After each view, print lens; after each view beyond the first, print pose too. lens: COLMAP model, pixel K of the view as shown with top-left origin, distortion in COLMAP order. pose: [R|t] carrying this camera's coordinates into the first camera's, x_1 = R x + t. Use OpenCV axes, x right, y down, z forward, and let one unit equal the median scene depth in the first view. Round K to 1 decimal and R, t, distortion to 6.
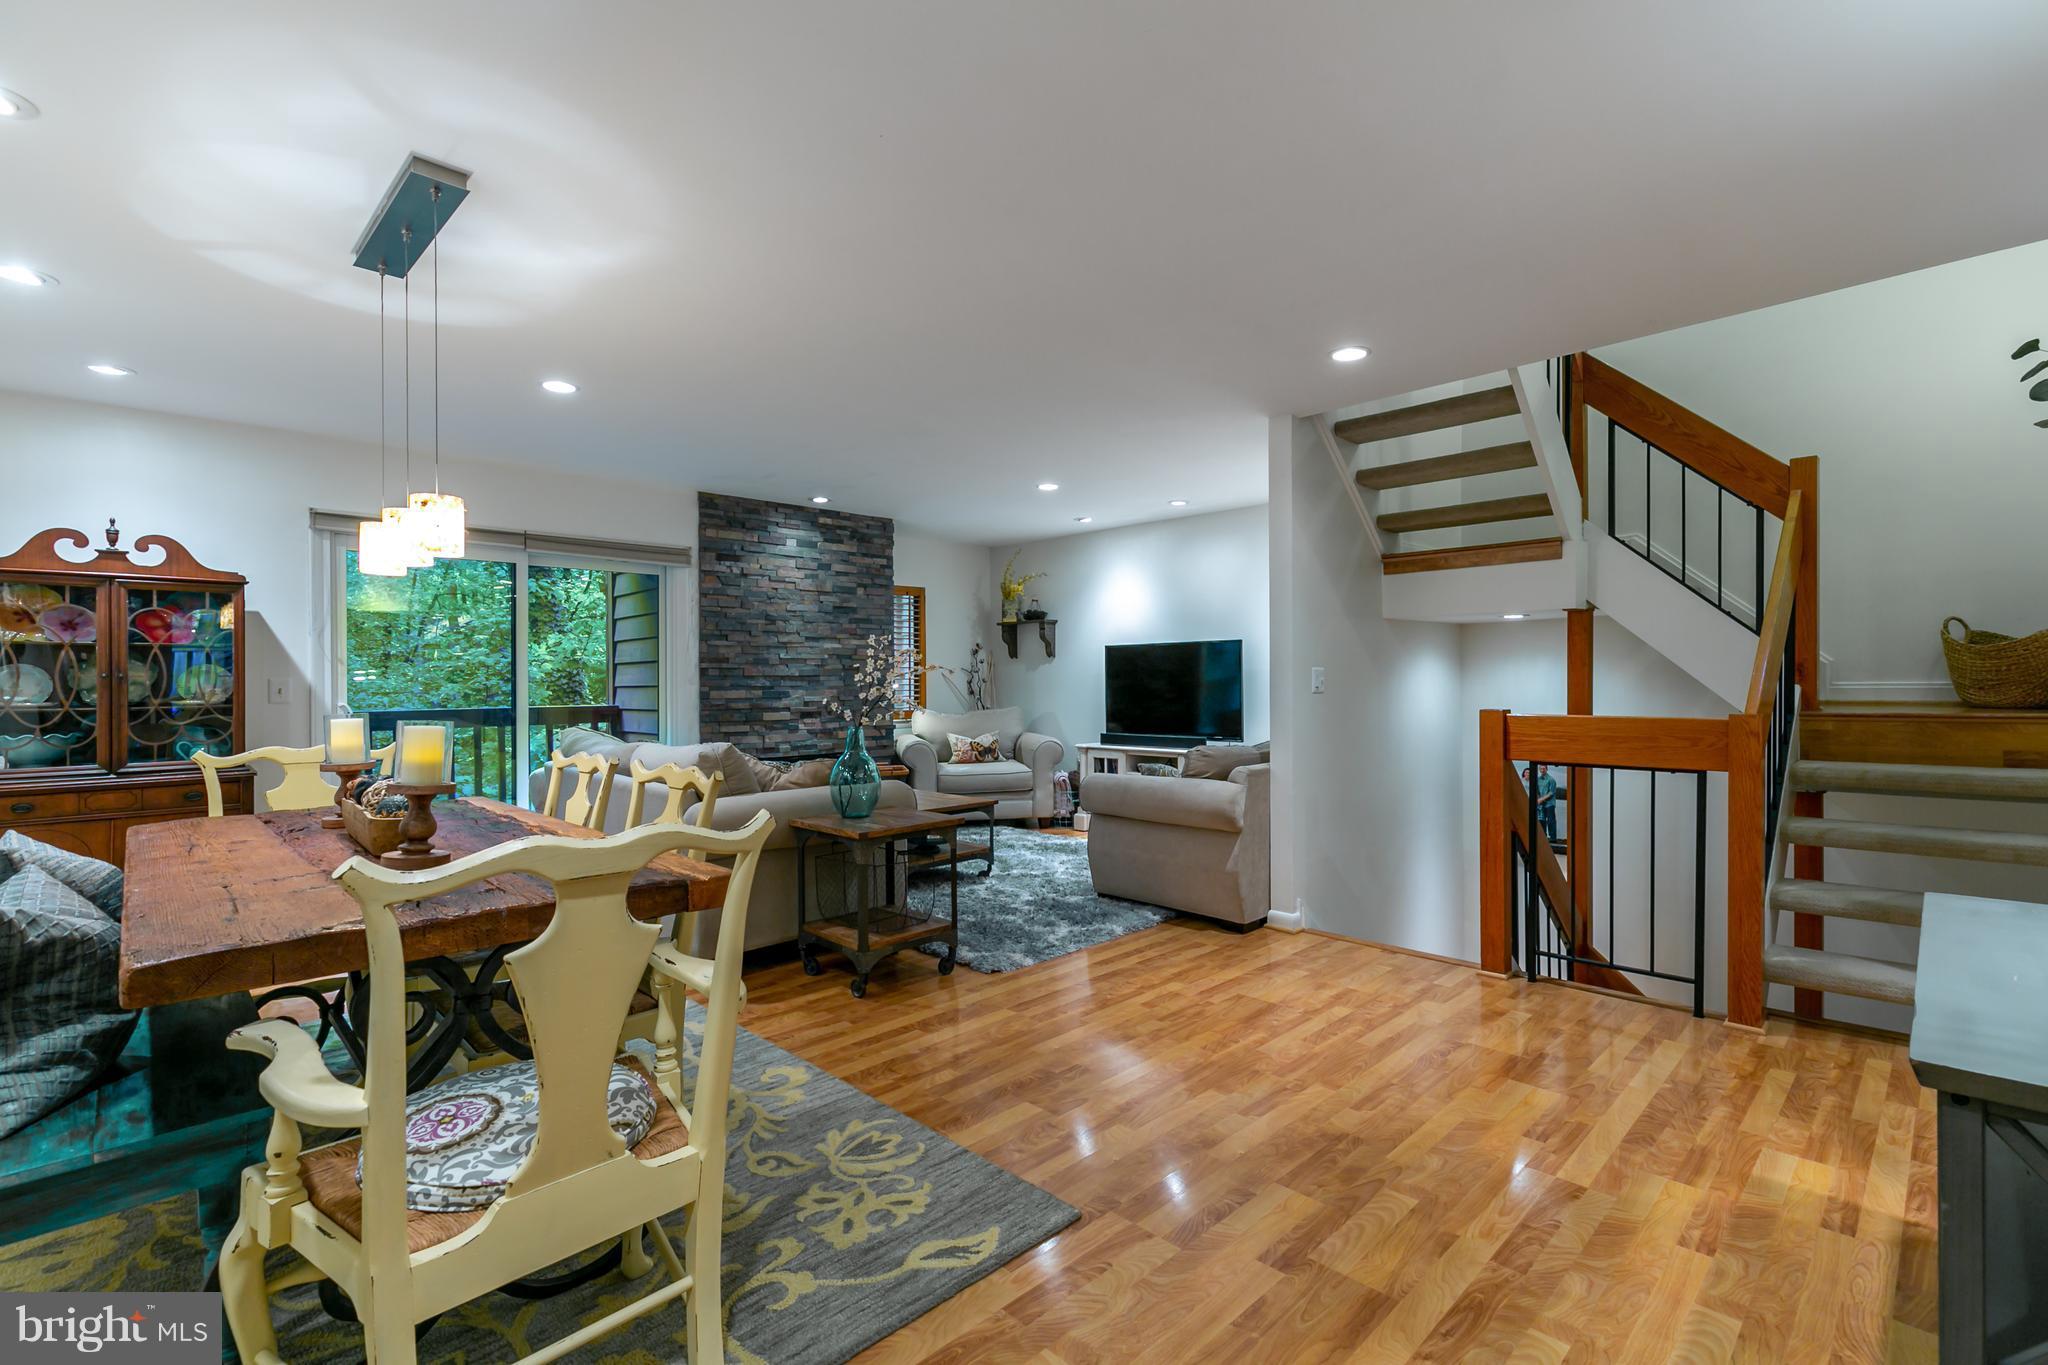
lens RADIAL K [[932.8, 0, 1048.6], [0, 932.8, 677.1], [0, 0, 1]] dist [0.007084, -0.002348]
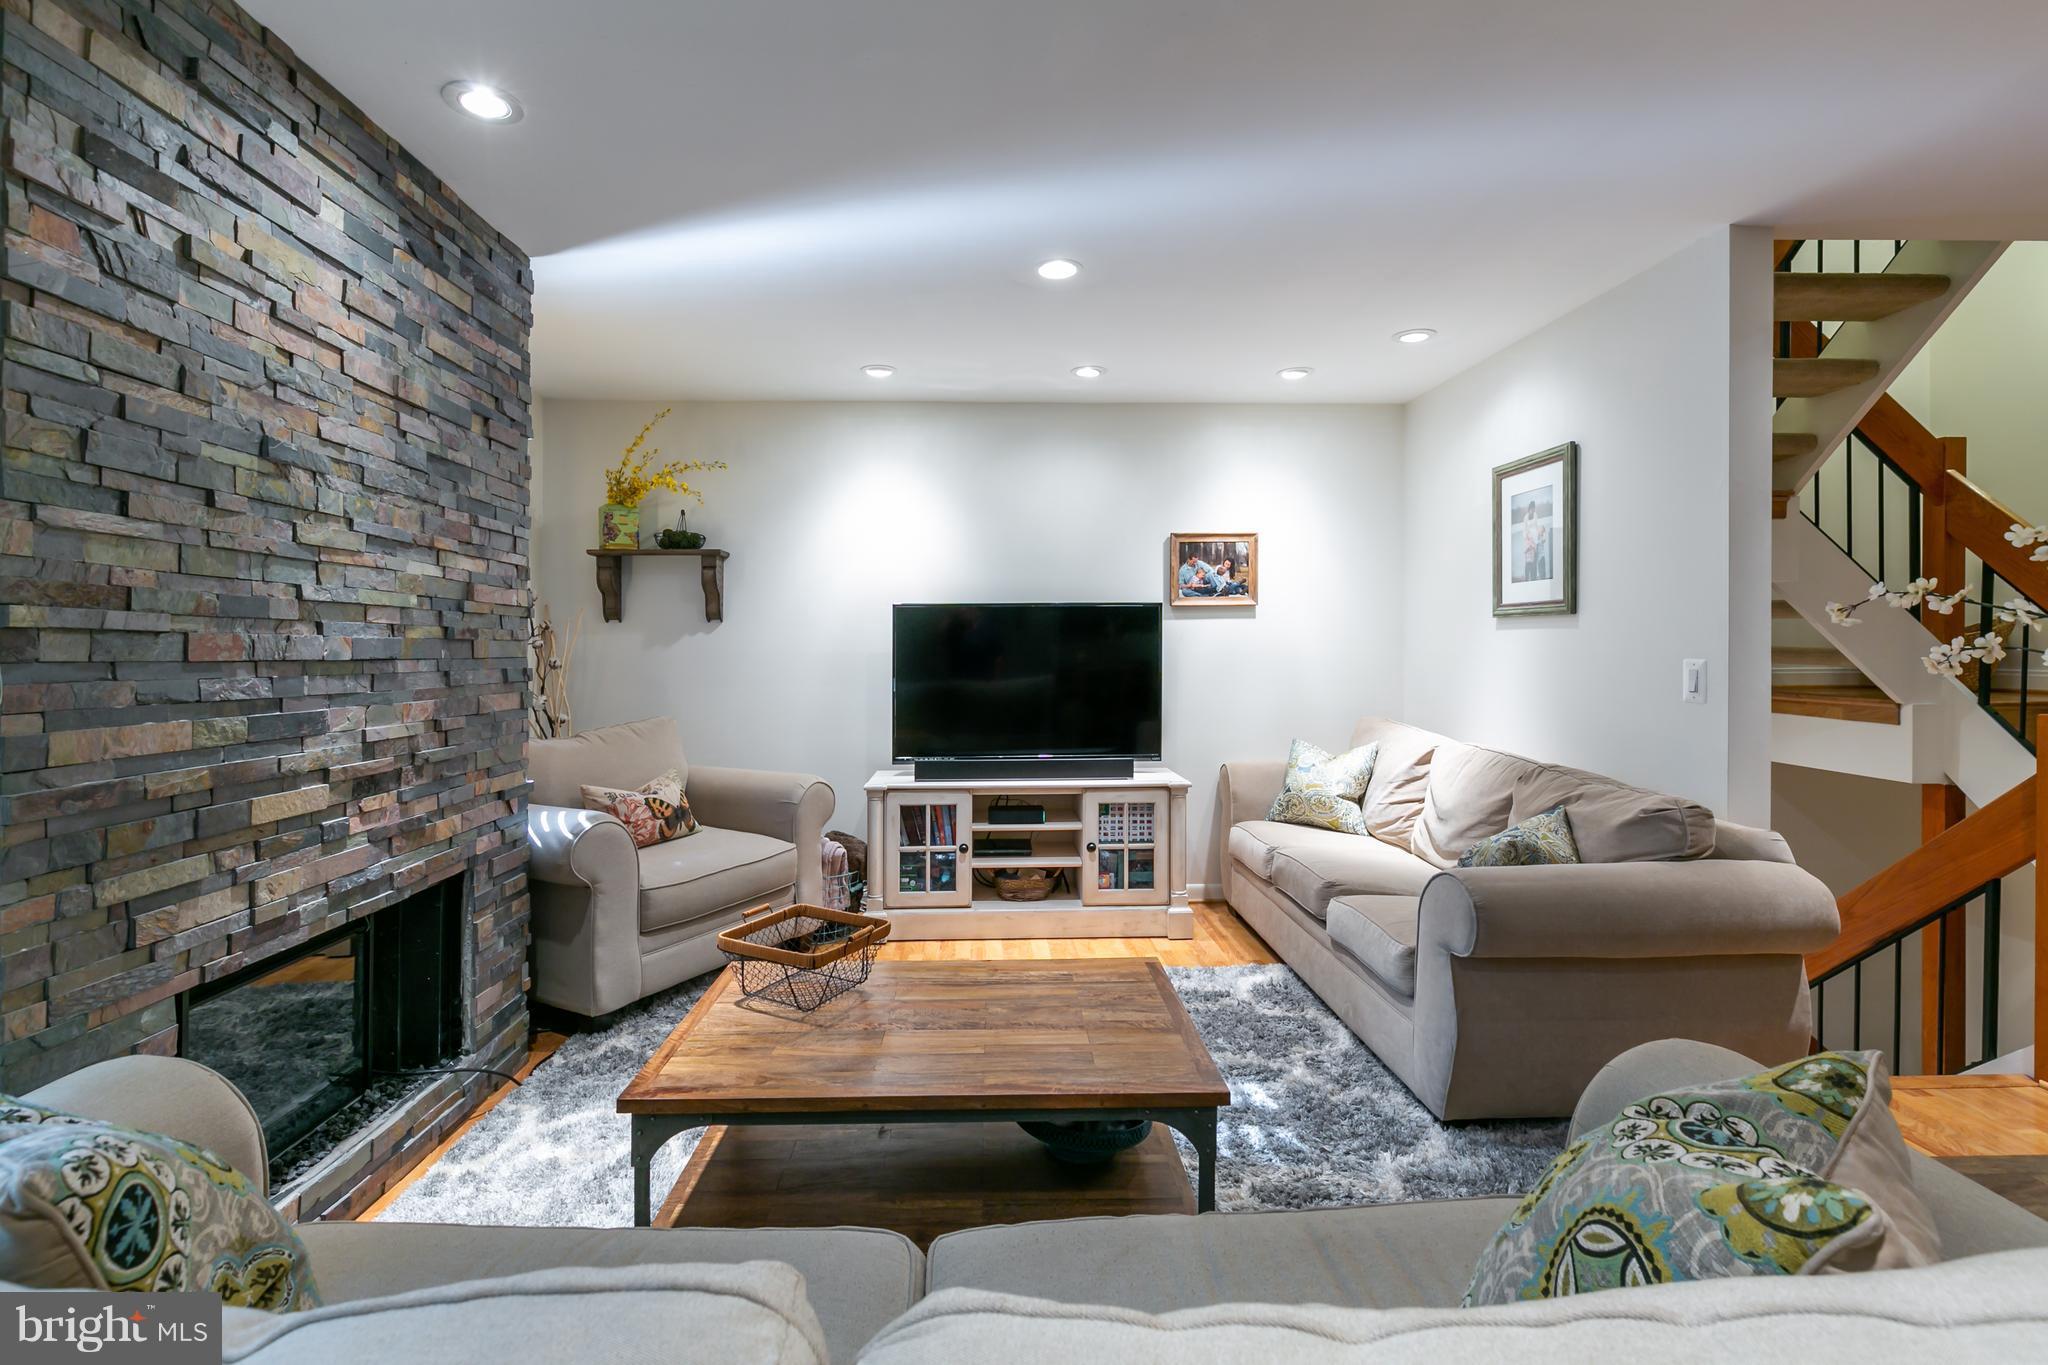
lens RADIAL K [[932.8, 0, 1006.9], [0, 932.8, 654.2], [0, 0, 1]] dist [0.007084, -0.002348]
pose [[0.681584, 0.003973, 0.731729, -0.344232], [-0.006544, 0.999978, 0.000667, -0.005020], [-0.731711, -0.005243, 0.681595, 0.632920]]
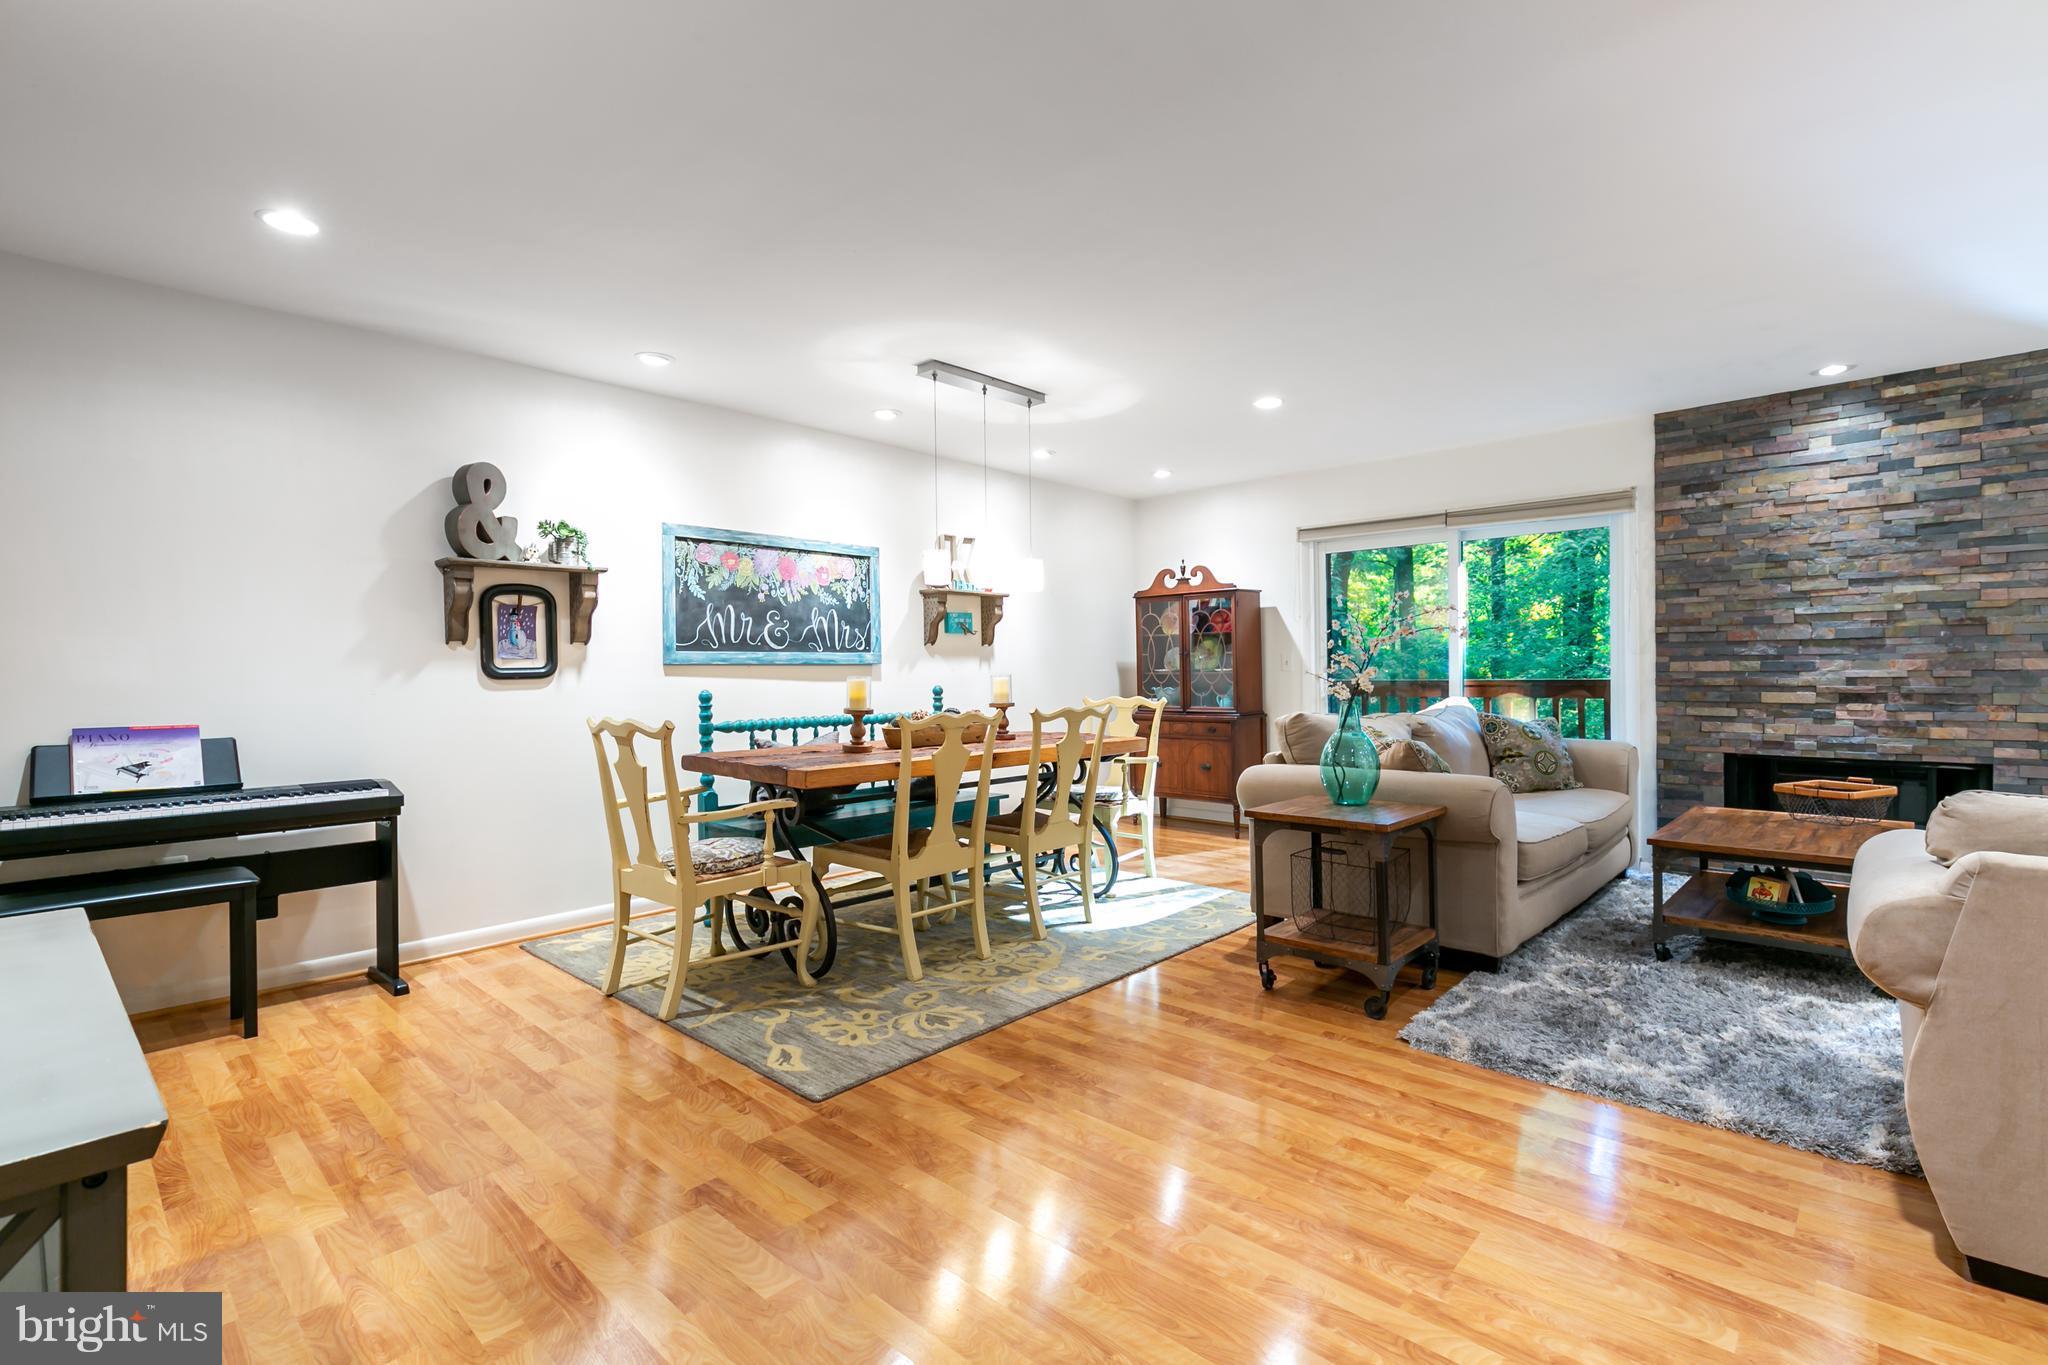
lens RADIAL K [[932.8, 0, 1018.0], [0, 932.8, 683.4], [0, 0, 1]] dist [0.007084, -0.002348]
pose [[0.022818, 0.020977, -0.999520, 0.390624], [0.015611, 0.999650, 0.021337, 0.006960], [0.999618, -0.016091, 0.022482, 0.396708]]
